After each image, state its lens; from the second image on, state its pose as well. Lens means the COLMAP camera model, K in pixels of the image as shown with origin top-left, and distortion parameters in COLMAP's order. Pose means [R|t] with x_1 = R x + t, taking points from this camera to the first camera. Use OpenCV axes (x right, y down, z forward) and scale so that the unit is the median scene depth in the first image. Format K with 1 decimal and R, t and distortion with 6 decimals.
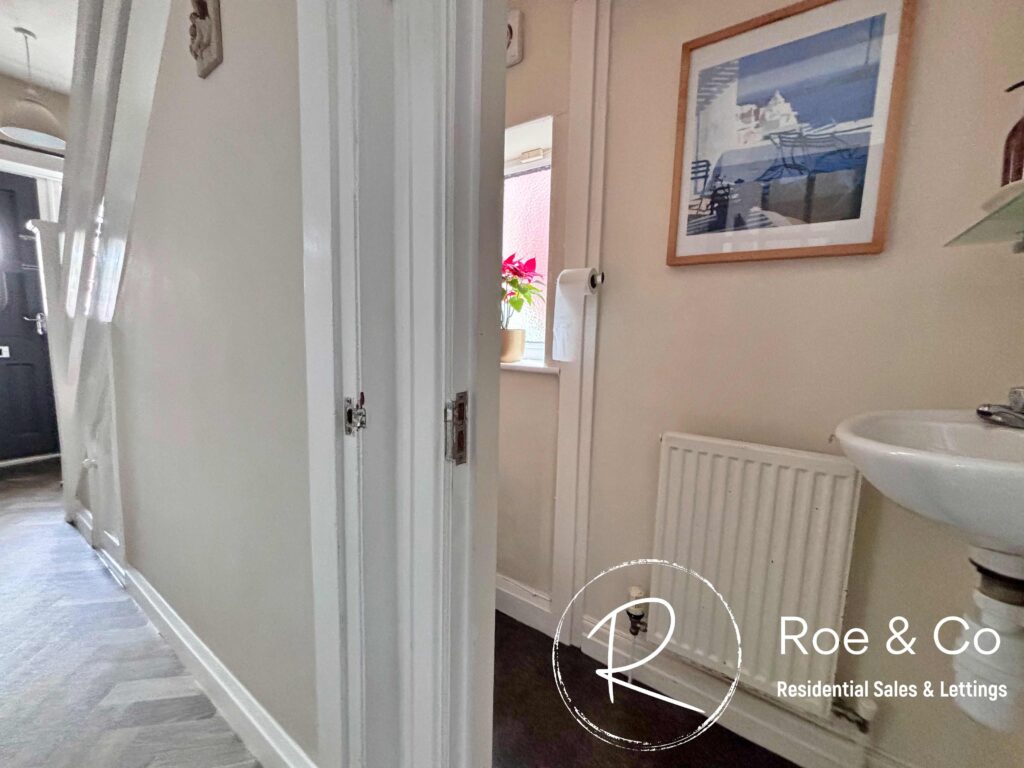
lens RADIAL K [[411.2, 0, 511.3], [0, 411.2, 385.6], [0, 0, 1]] dist [-0.000559, 0.000317]
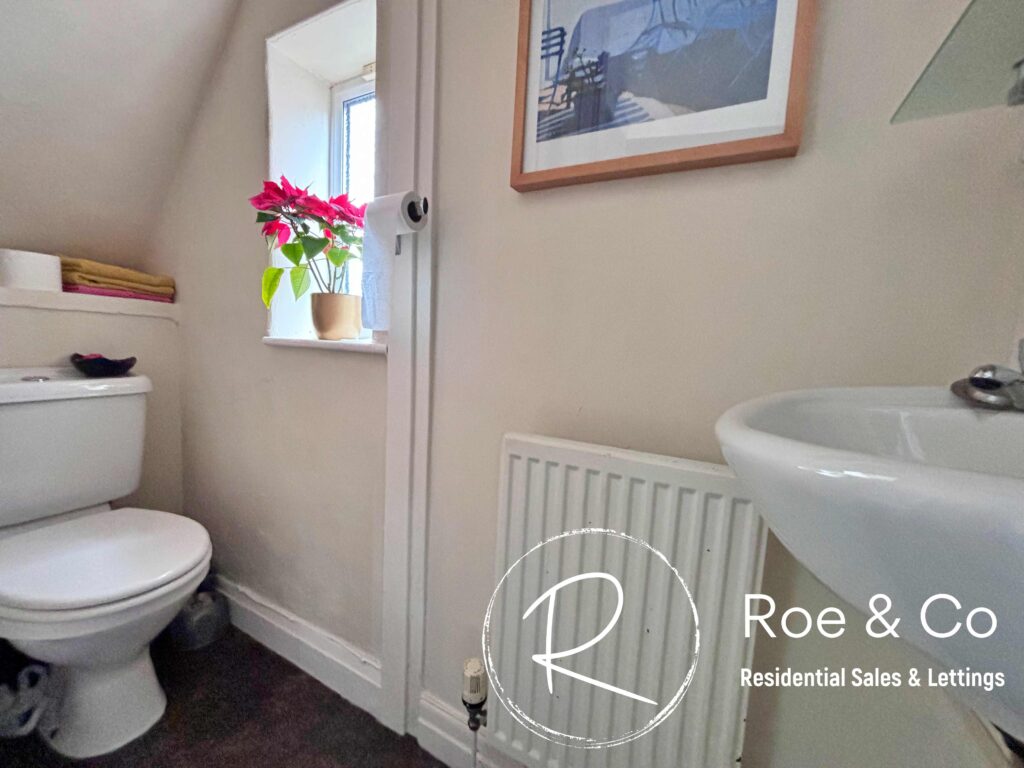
lens RADIAL K [[401.4, 0, 512.0], [0, 401.4, 384.0], [0, 0, 1]] dist [0.011891, -0.010818]
pose [[0.991313, 0.021658, 0.129727, 0.321615], [-0.017409, 0.999277, -0.033792, 0.060305], [-0.130365, 0.031240, 0.990974, 0.372846]]
